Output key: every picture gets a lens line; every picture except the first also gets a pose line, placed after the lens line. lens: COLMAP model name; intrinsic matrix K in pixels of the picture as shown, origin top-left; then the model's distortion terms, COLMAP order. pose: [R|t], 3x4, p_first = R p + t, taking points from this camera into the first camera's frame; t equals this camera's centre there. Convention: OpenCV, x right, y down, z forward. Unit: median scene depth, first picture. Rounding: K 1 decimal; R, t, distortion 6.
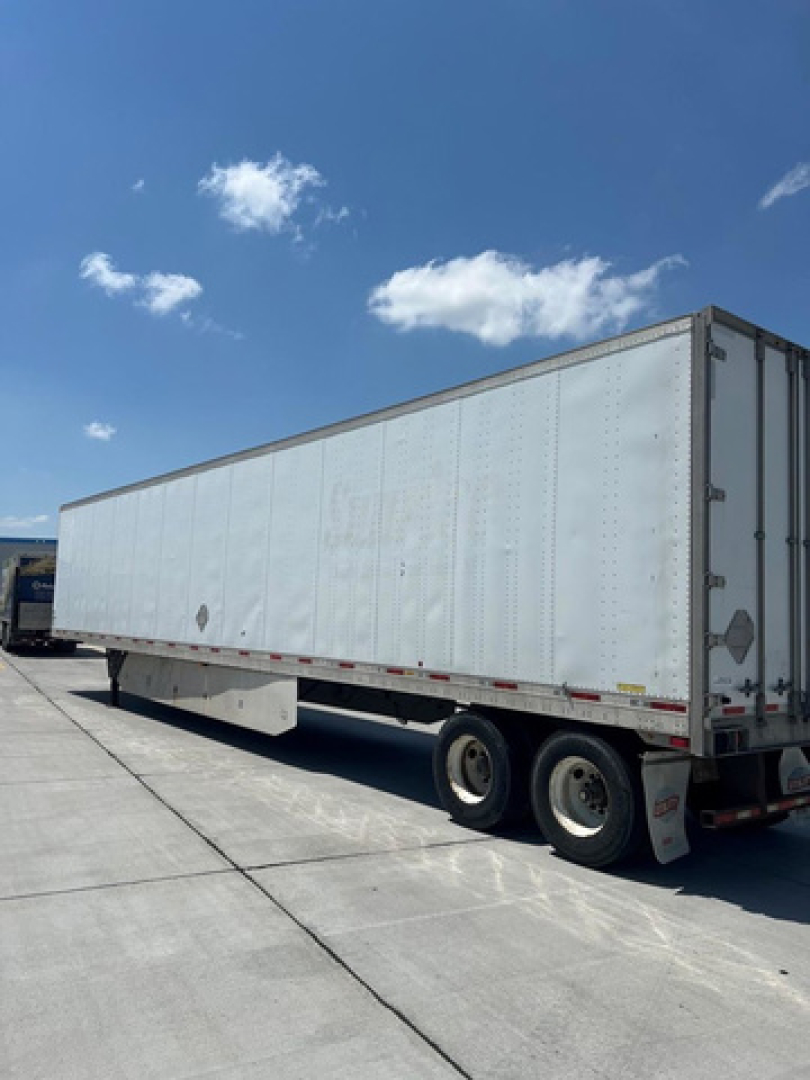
lens RADIAL K [[818.0, 0, 418.6], [0, 818.0, 544.4], [0, 0, 1]] dist [0.049977, -0.057701]
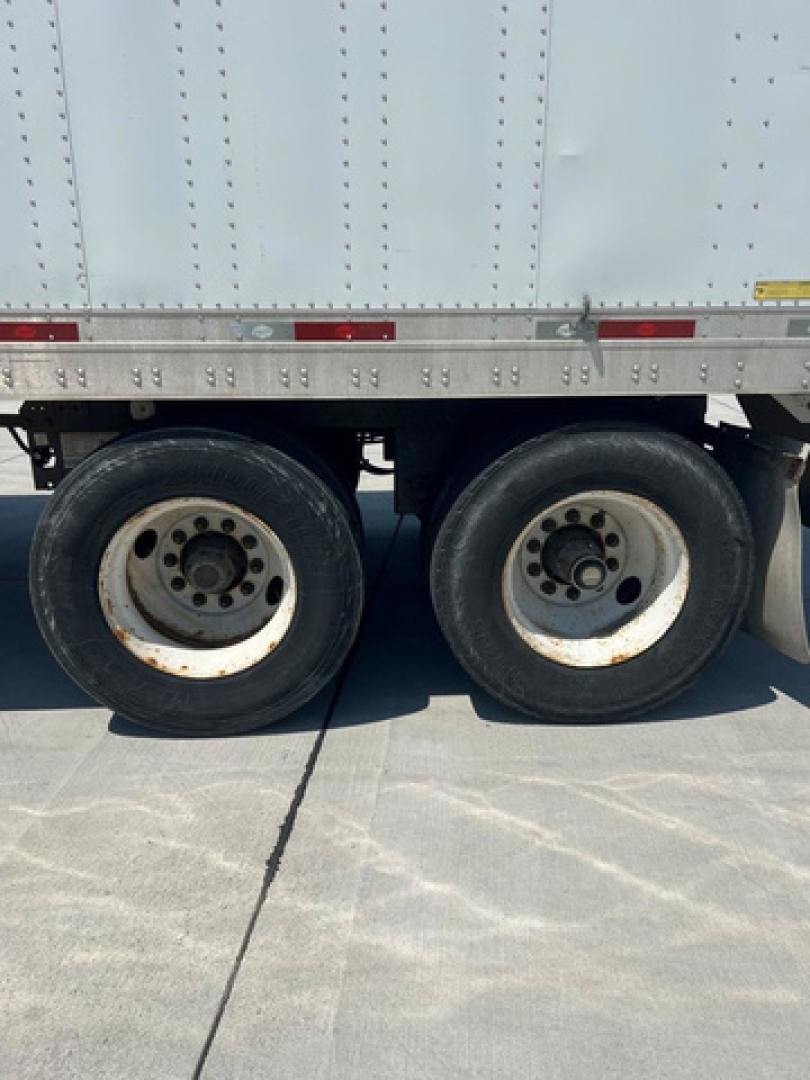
lens RADIAL K [[913.7, 0, 347.2], [0, 913.7, 541.9], [0, 0, 1]] dist [0.048403, -0.003696]
pose [[0.577266, -0.306237, 0.756957, -0.218973], [-0.053711, 0.910763, 0.409422, 0.115085], [-0.814788, -0.277002, 0.509304, 0.907381]]
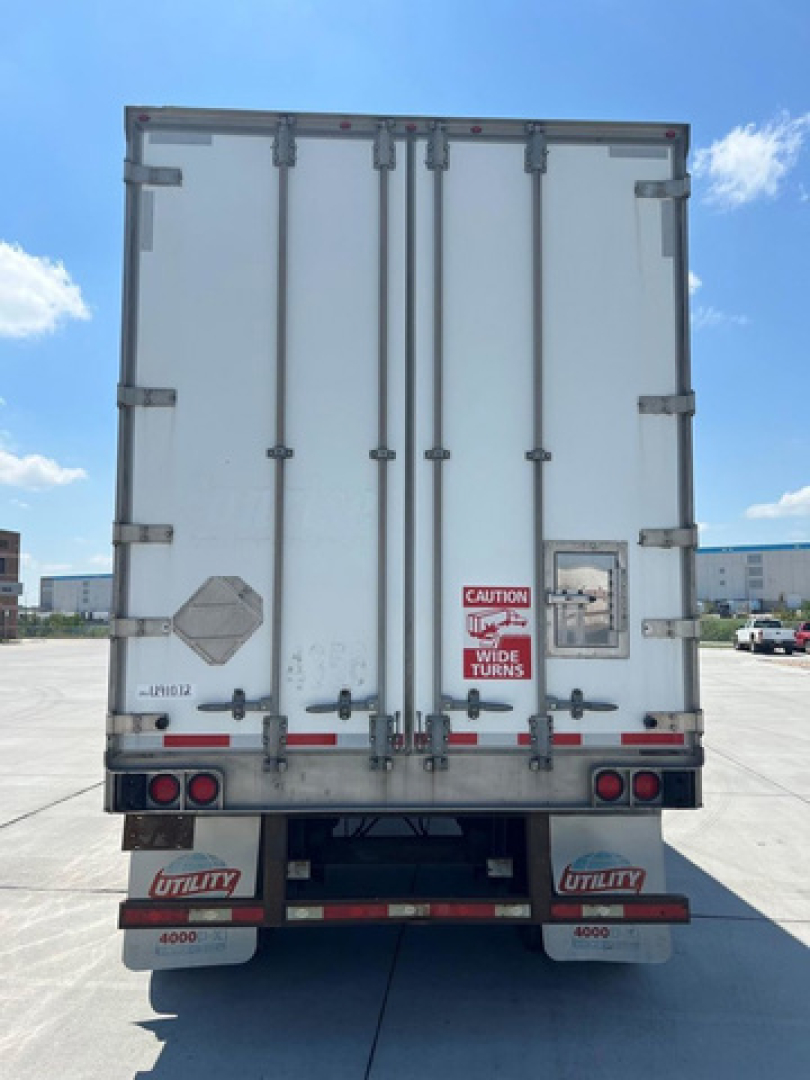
lens RADIAL K [[818.0, 0, 418.6], [0, 818.0, 544.4], [0, 0, 1]] dist [0.049977, -0.057701]
pose [[0.812135, -0.084110, -0.577376, 0.839826], [0.077967, 0.996325, -0.035473, 0.086308], [0.578237, -0.016207, 0.815708, 0.569755]]
